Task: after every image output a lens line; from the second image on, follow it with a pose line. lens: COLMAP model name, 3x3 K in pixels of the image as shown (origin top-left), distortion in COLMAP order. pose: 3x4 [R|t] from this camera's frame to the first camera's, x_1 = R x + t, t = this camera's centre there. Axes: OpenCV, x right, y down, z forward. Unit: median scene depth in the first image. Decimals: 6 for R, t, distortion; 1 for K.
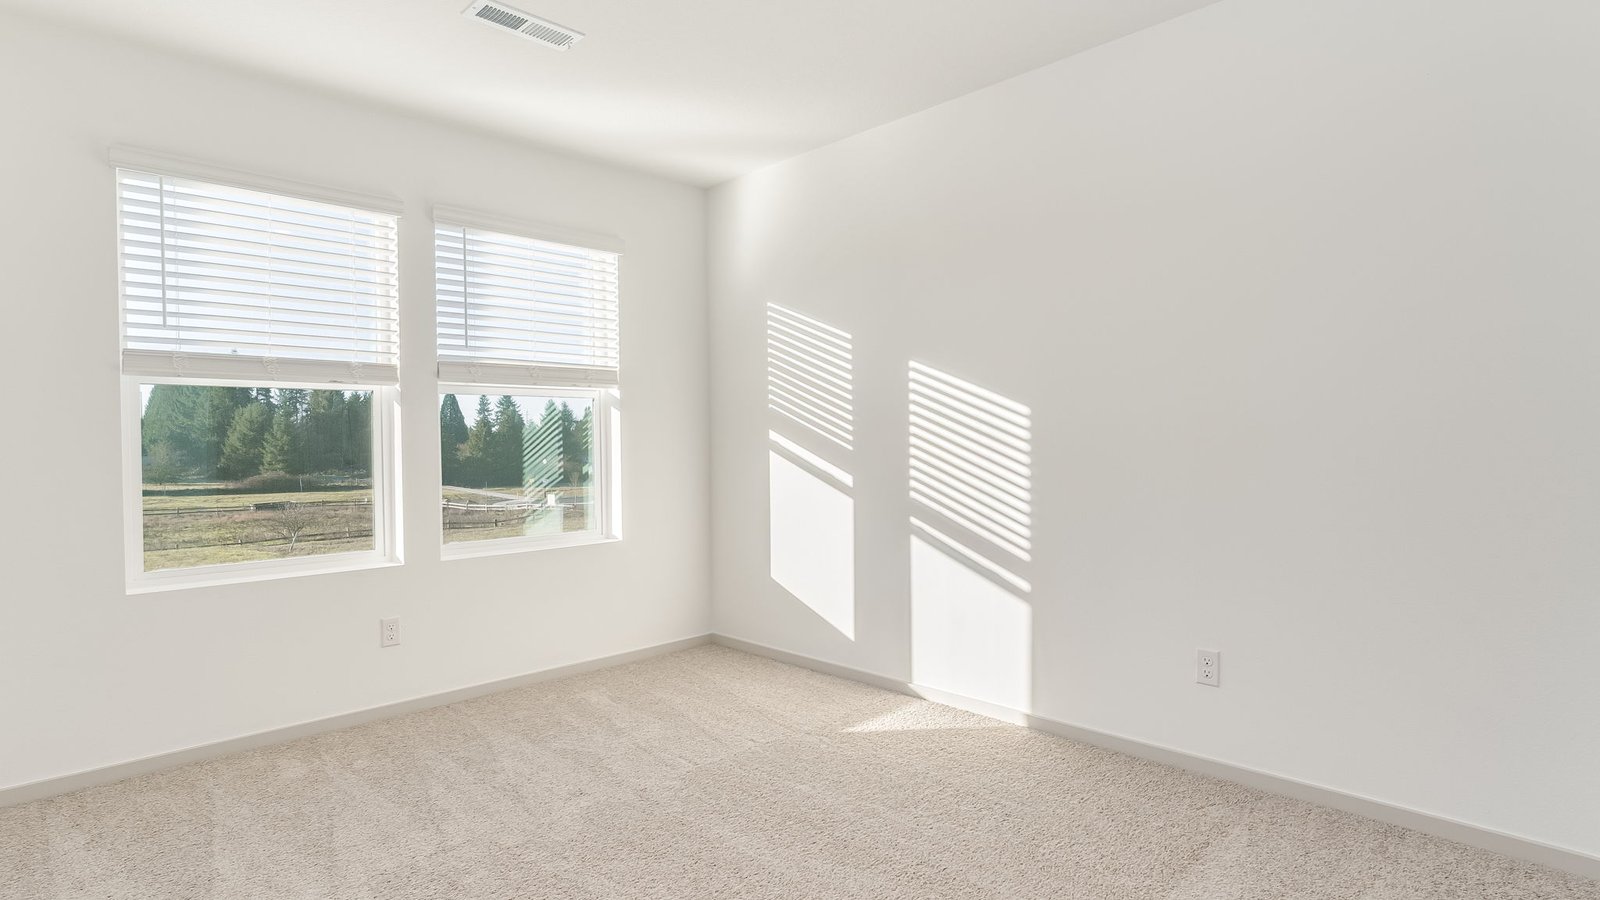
lens RADIAL K [[772.1, 0, 794.8], [0, 772.1, 437.2], [0, 0, 1]] dist [-0.001146, -0.000041]
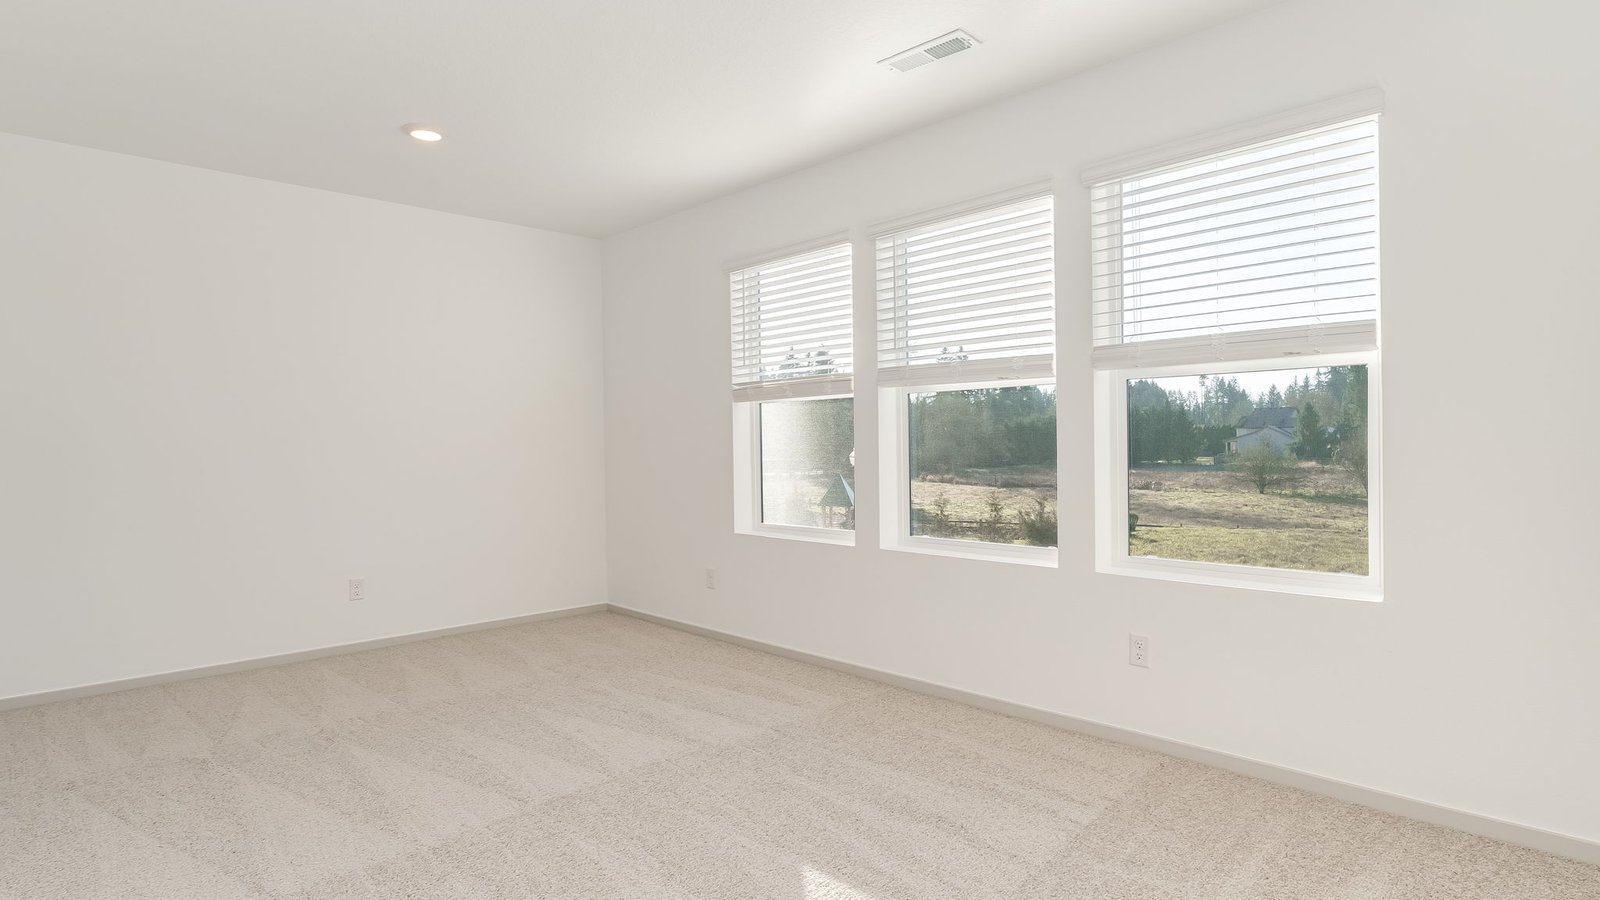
lens RADIAL K [[1176.5, 0, 800.0], [0, 1176.5, 450.0], [0, 0, 1]] dist [-0.000144, 0.000042]
pose [[-0.110944, 0.011798, -0.993757, 0.948733], [0.021053, 0.999733, 0.009519, 0.002788], [0.993604, -0.019866, -0.111162, 0.854650]]
